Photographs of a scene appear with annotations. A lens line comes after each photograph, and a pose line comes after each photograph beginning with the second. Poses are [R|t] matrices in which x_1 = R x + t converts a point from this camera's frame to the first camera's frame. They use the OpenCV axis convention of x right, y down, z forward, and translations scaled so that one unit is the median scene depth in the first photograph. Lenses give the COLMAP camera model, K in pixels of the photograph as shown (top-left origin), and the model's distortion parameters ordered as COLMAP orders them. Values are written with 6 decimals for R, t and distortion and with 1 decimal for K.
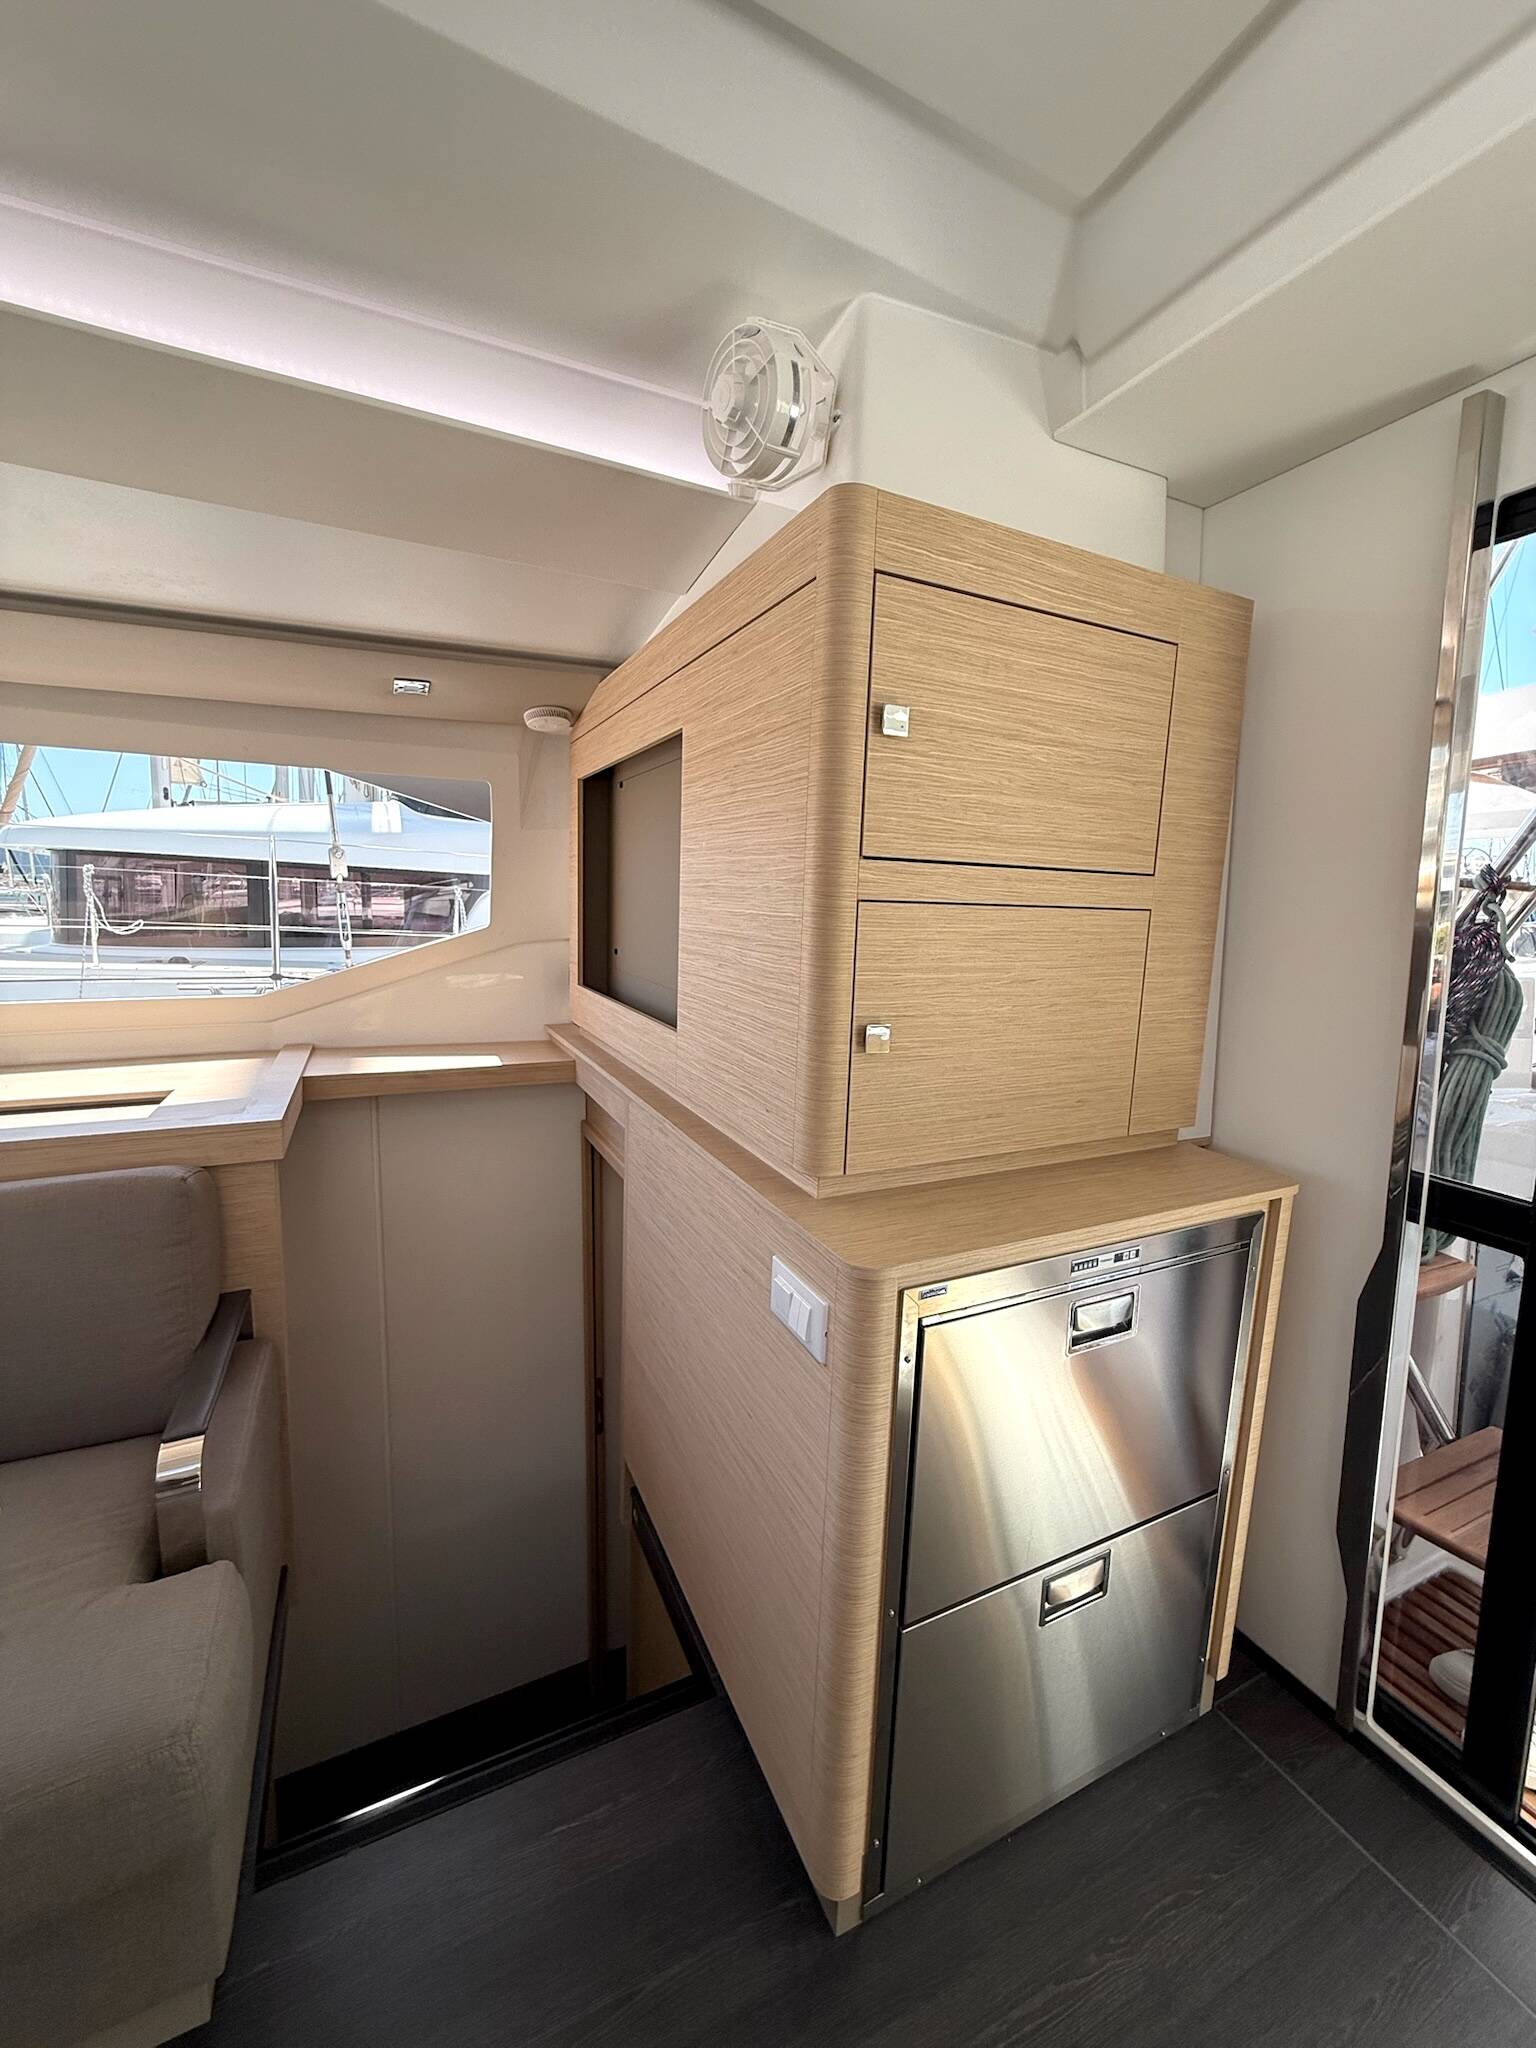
lens RADIAL K [[818.1, 0, 766.1], [0, 818.1, 1013.8], [0, 0, 1]] dist [0.001030, -0.000098]
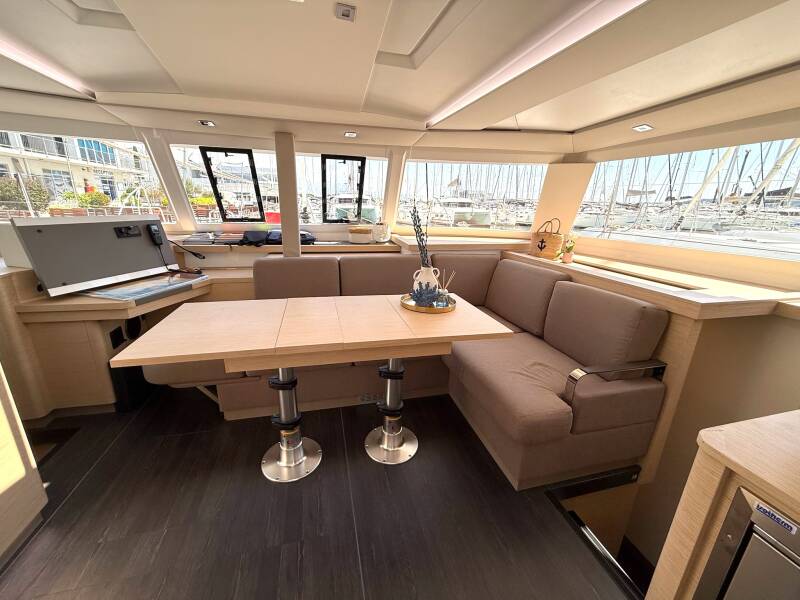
lens RADIAL K [[319.6, 0, 397.4], [0, 319.6, 299.3], [0, 0, 1]] dist [0.001030, -0.000098]
pose [[-0.203518, 0.250190, -0.946565, 0.436571], [-0.160677, 0.945156, 0.284364, -0.001478], [0.965797, 0.209964, -0.152157, 0.285166]]
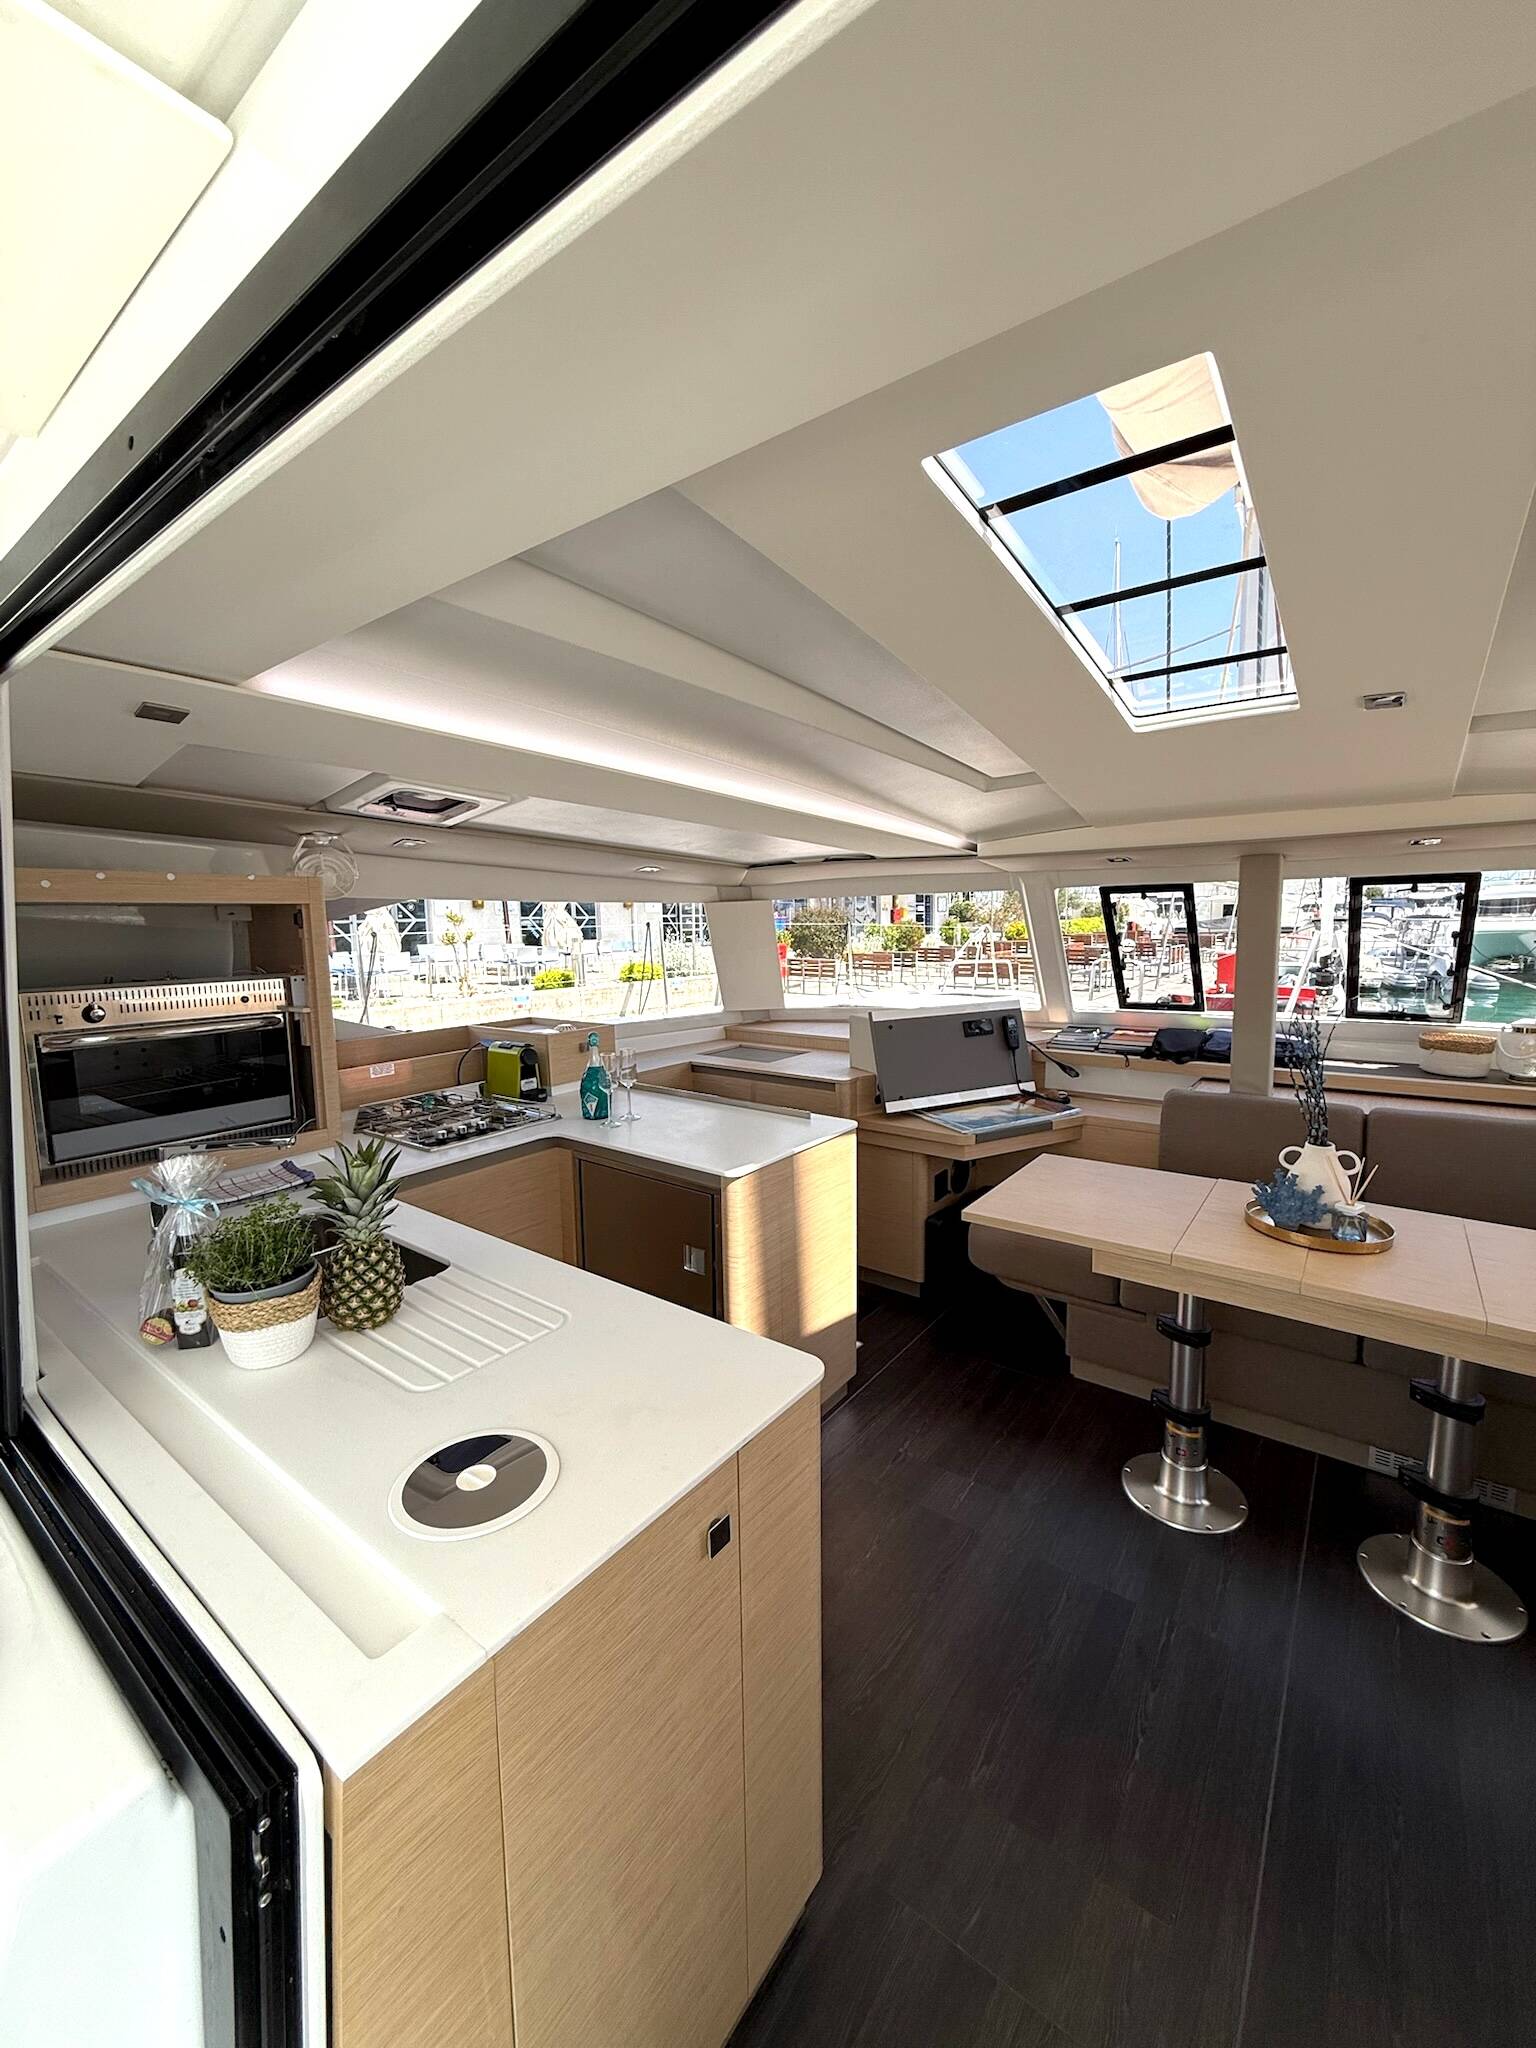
lens RADIAL K [[818.1, 0, 768.8], [0, 818.1, 1017.9], [0, 0, 1]] dist [0.001030, -0.000098]
pose [[-0.888585, 0.048172, -0.456175, 0.864071], [-0.060887, 0.973285, 0.221380, -0.197848], [0.454653, 0.224490, -0.861914, 0.602053]]
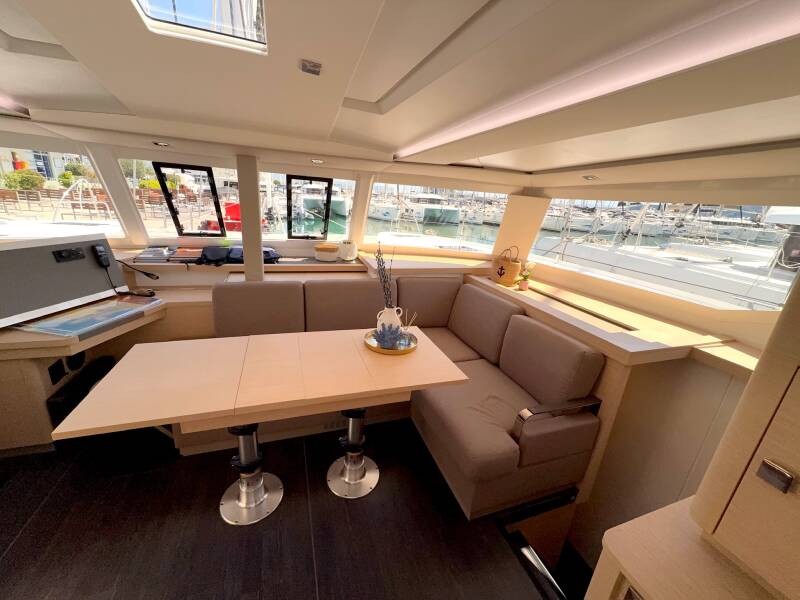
lens RADIAL K [[319.6, 0, 400.2], [0, 319.6, 299.4], [0, 0, 1]] dist [0.001030, -0.000098]
pose [[-0.107297, 0.269915, -0.956887, 0.420214], [-0.206479, 0.935410, 0.287010, -0.167348], [0.972550, 0.228372, -0.044634, 0.271718]]
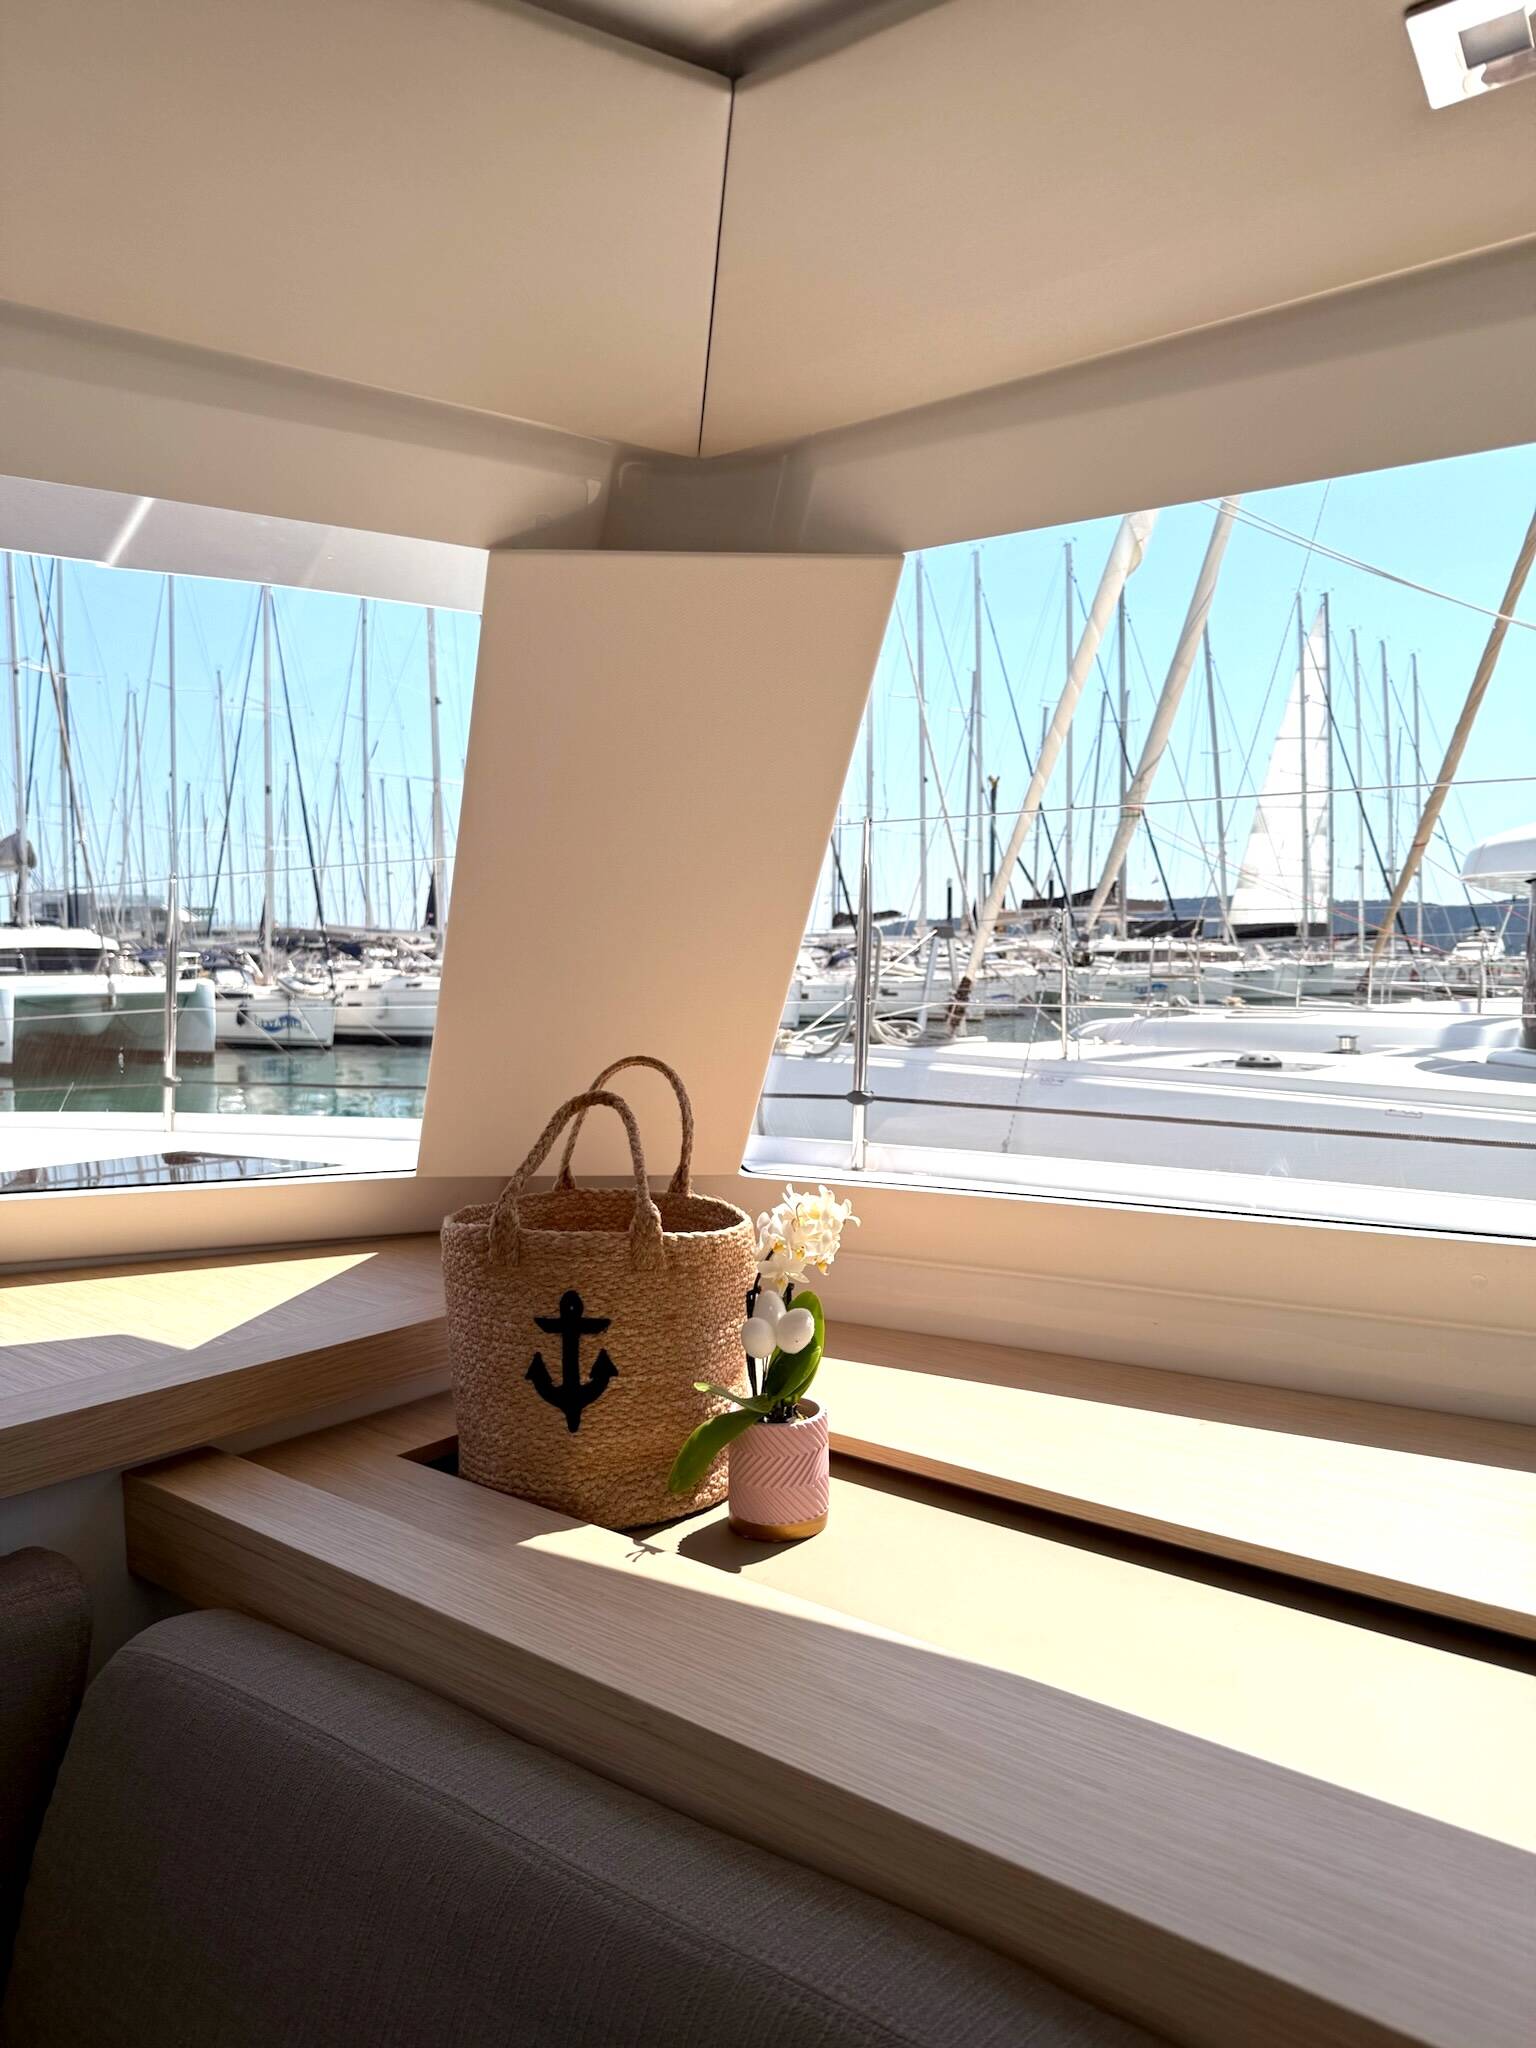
lens RADIAL K [[1446.1, 0, 782.7], [0, 1446.1, 1033.2], [0, 0, 1]] dist [0.067138, -0.071962]
pose [[0.426018, 0.016666, -0.904561, -0.736767], [-0.102616, 0.994268, -0.030010, -0.058682], [0.898876, 0.105607, 0.425287, 0.488632]]
